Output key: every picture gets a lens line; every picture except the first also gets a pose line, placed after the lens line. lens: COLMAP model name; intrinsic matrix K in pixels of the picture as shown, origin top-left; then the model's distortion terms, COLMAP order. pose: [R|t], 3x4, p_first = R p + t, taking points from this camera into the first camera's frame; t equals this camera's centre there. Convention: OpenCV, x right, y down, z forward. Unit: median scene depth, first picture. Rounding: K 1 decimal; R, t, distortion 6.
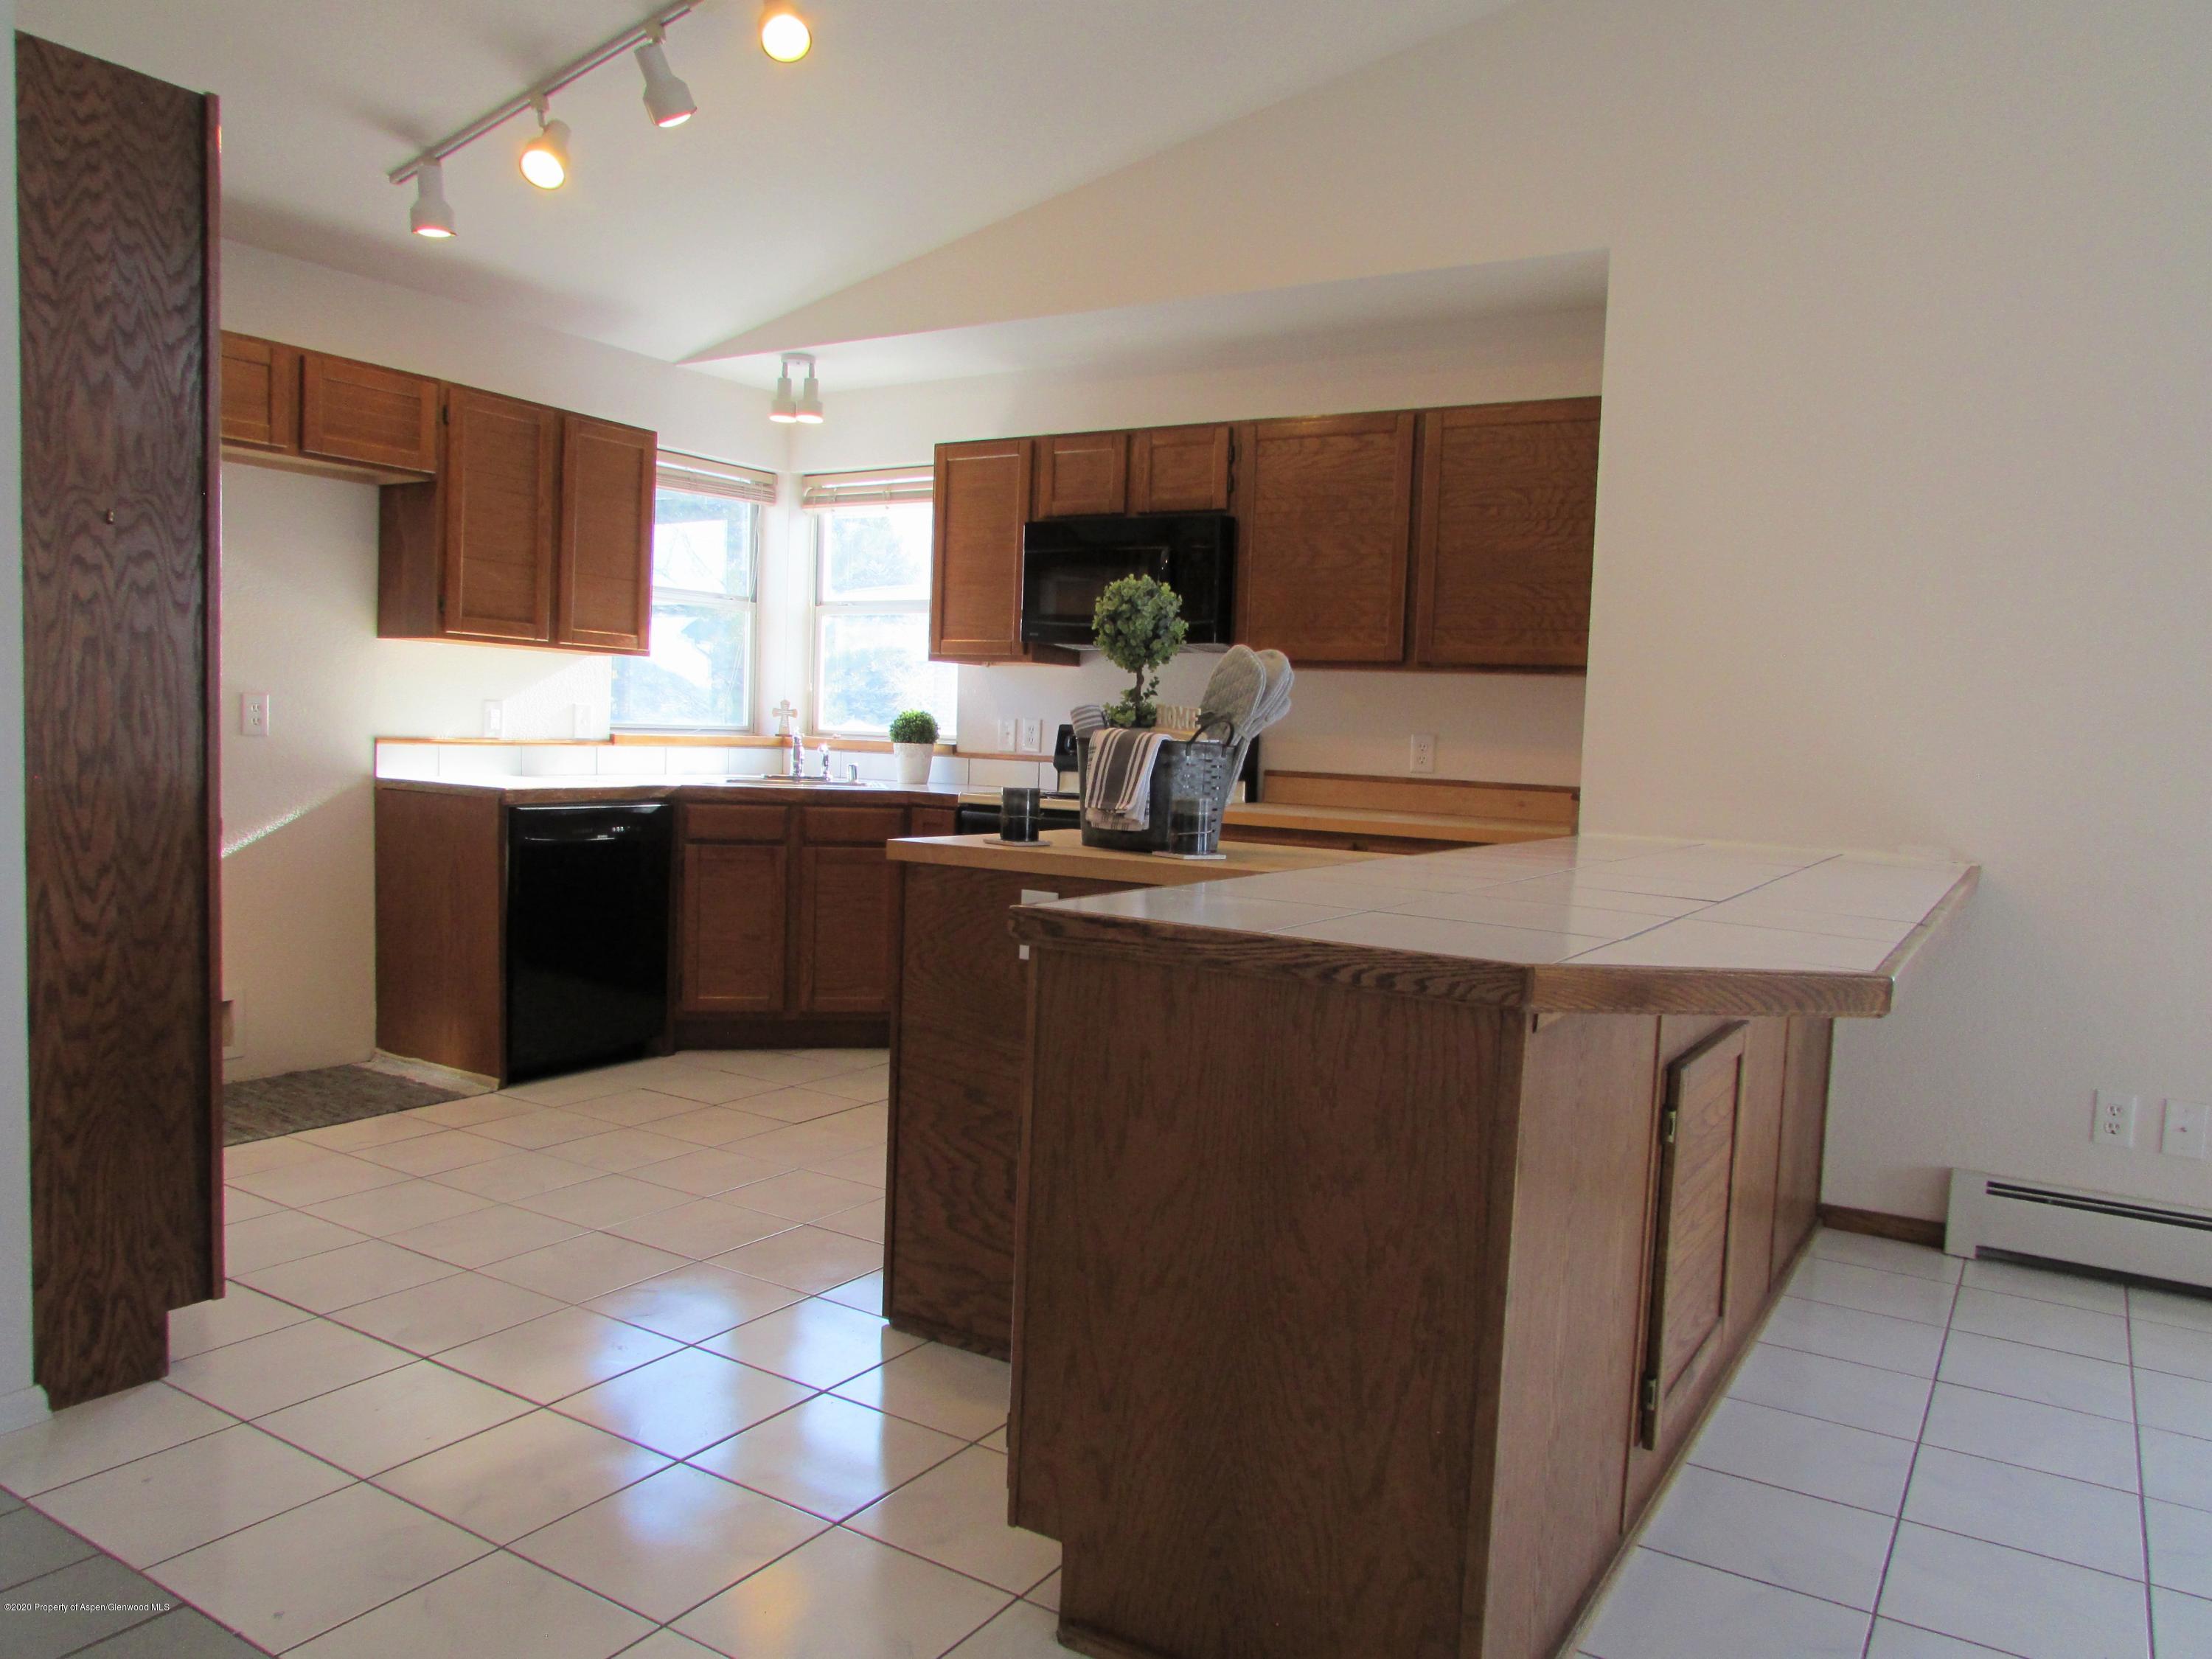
lens RADIAL K [[1568.4, 0, 1107.9], [0, 1568.4, 830.4], [0, 0, 1]] dist [0.025576, 0.001989]
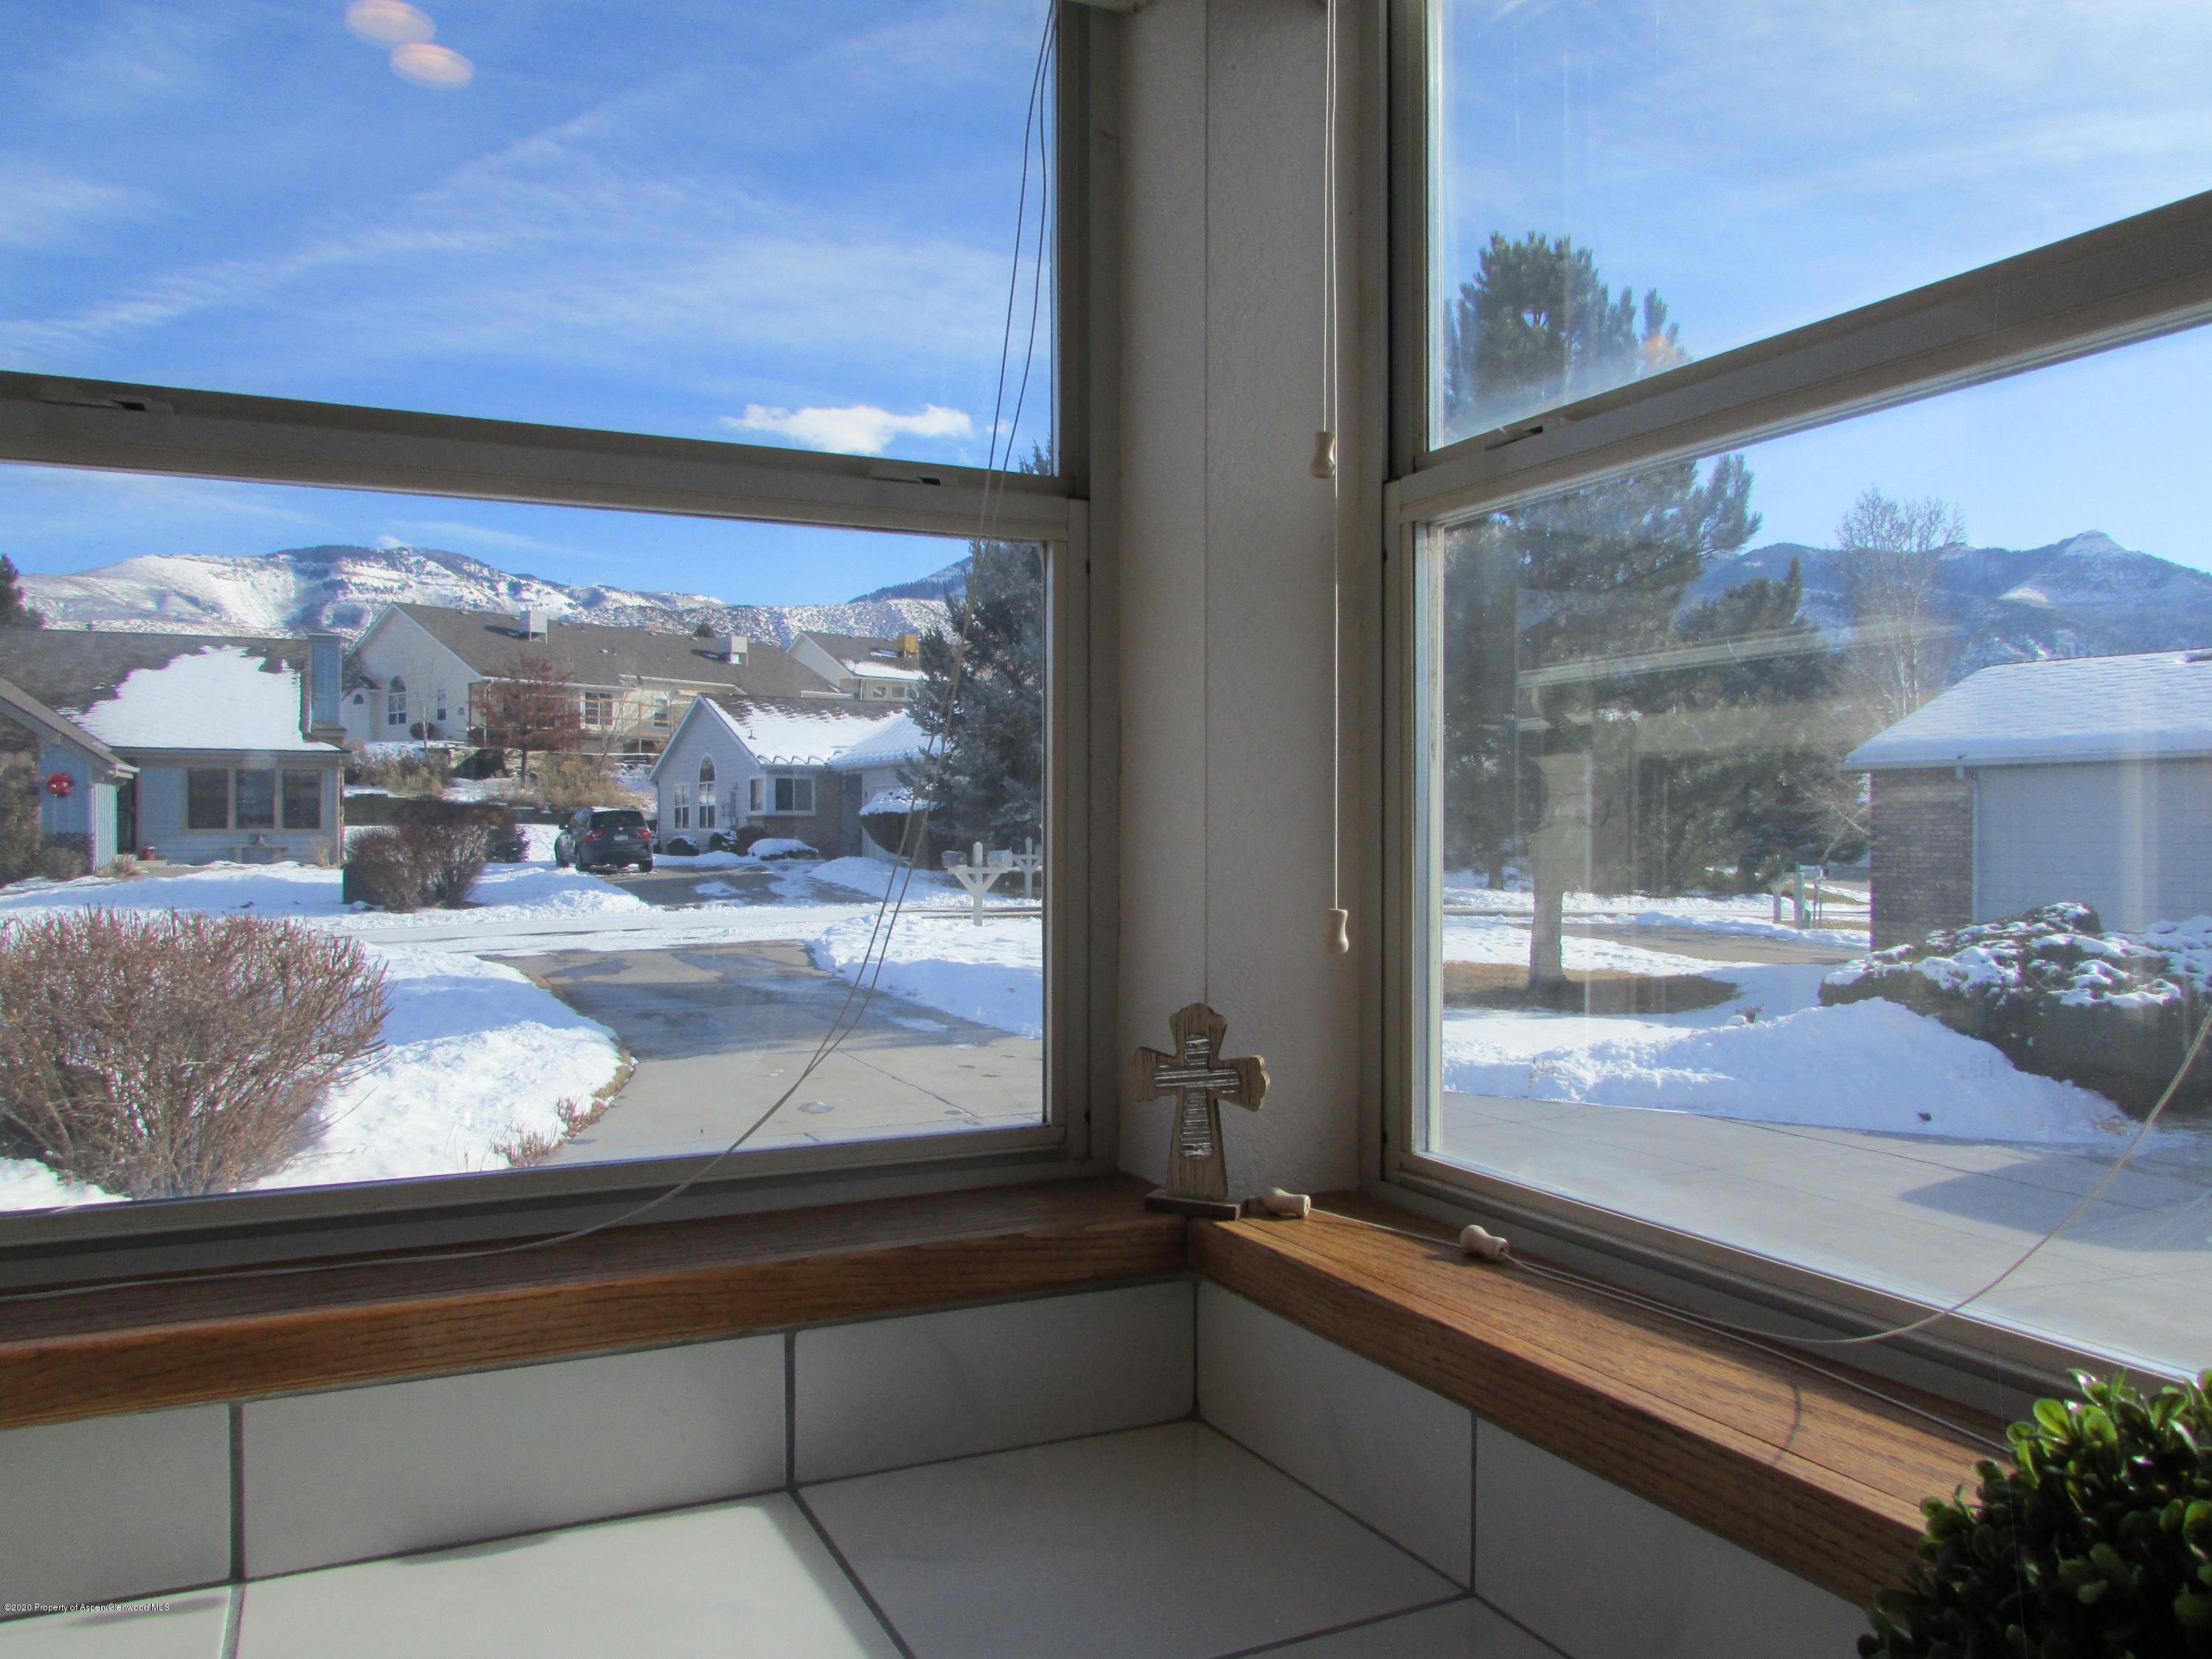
lens RADIAL K [[1620.8, 0, 1105.5], [0, 1620.8, 832.0], [0, 0, 1]] dist [-0.001527, -0.000160]
pose [[0.853858, -0.040559, -0.518924, -0.029958], [-0.001057, 0.996822, -0.079651, -0.021255], [0.520505, 0.068559, 0.851101, 0.208458]]
